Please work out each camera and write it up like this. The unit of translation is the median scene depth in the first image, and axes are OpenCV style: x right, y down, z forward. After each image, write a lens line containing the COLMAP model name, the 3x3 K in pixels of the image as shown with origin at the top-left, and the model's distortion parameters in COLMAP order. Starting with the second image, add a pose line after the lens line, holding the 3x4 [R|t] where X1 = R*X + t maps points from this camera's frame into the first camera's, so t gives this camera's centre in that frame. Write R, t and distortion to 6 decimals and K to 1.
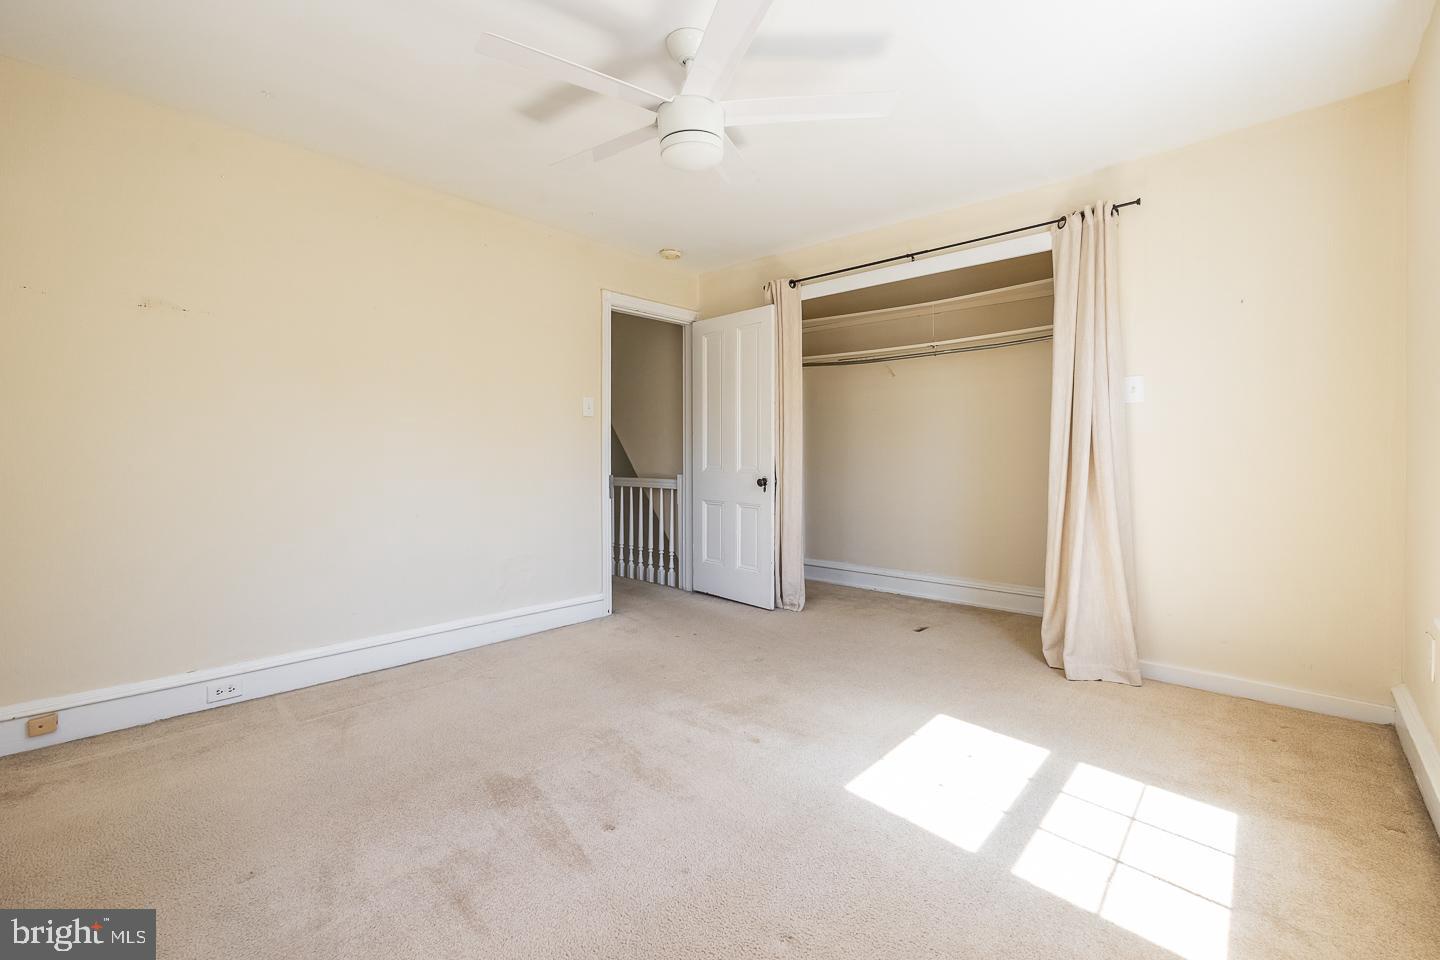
lens RADIAL K [[611.5, 0, 738.8], [0, 611.5, 452.7], [0, 0, 1]] dist [0.008098, -0.000670]
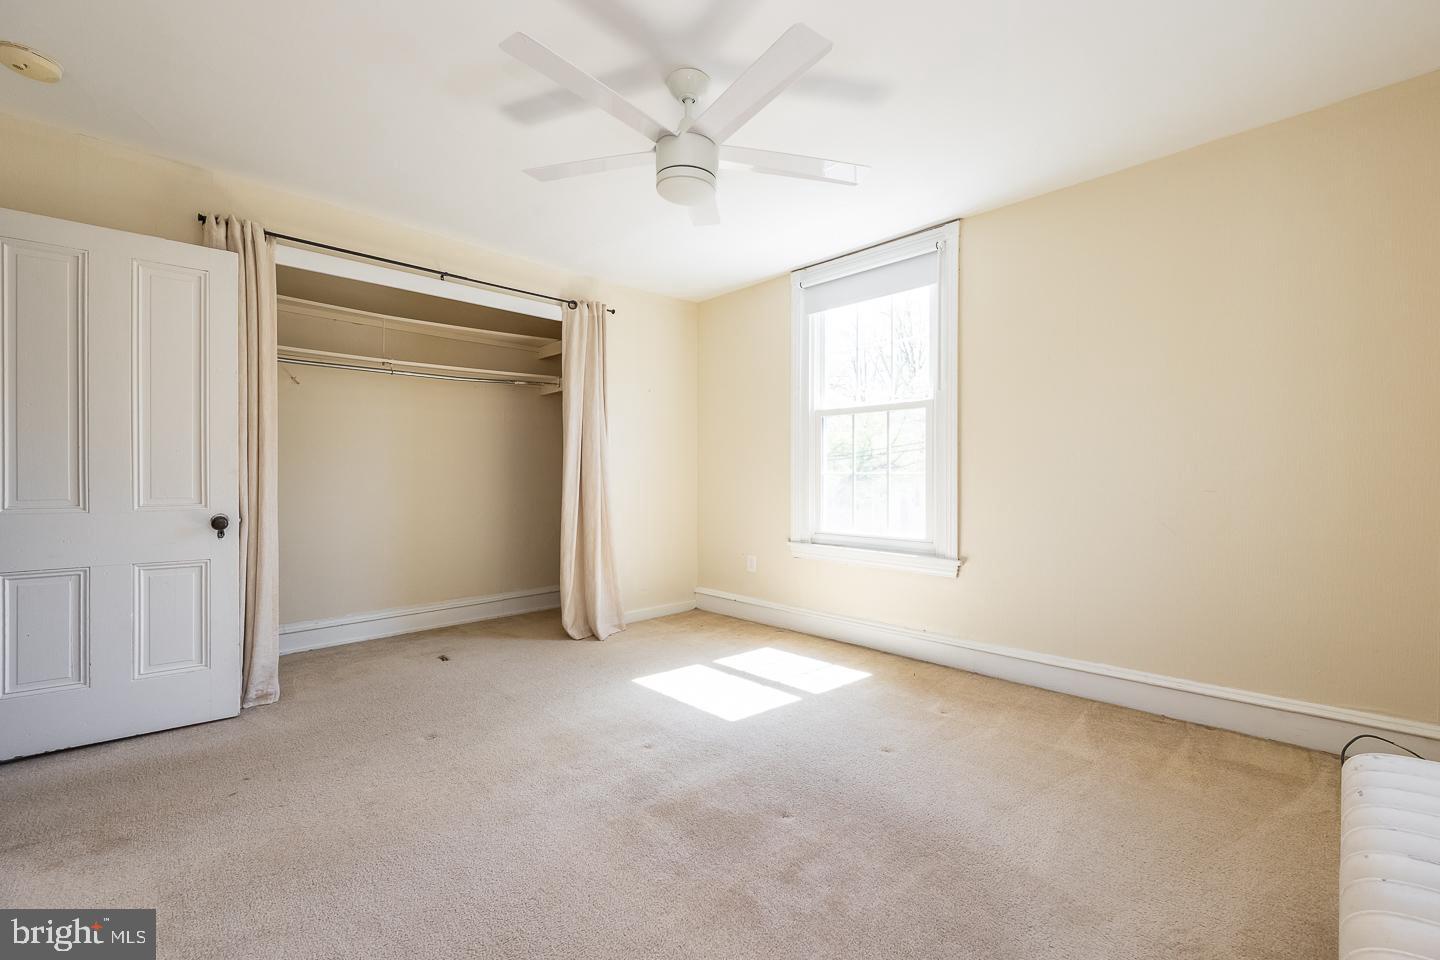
lens RADIAL K [[584.7, 0, 726.9], [0, 584.7, 480.7], [0, 0, 1]] dist [-0.002638, -0.000065]
pose [[0.086517, -0.003838, 0.996243, -0.533374], [-0.000521, 0.999992, 0.003897, 0.000065], [-0.996250, -0.000856, 0.086515, 0.422338]]
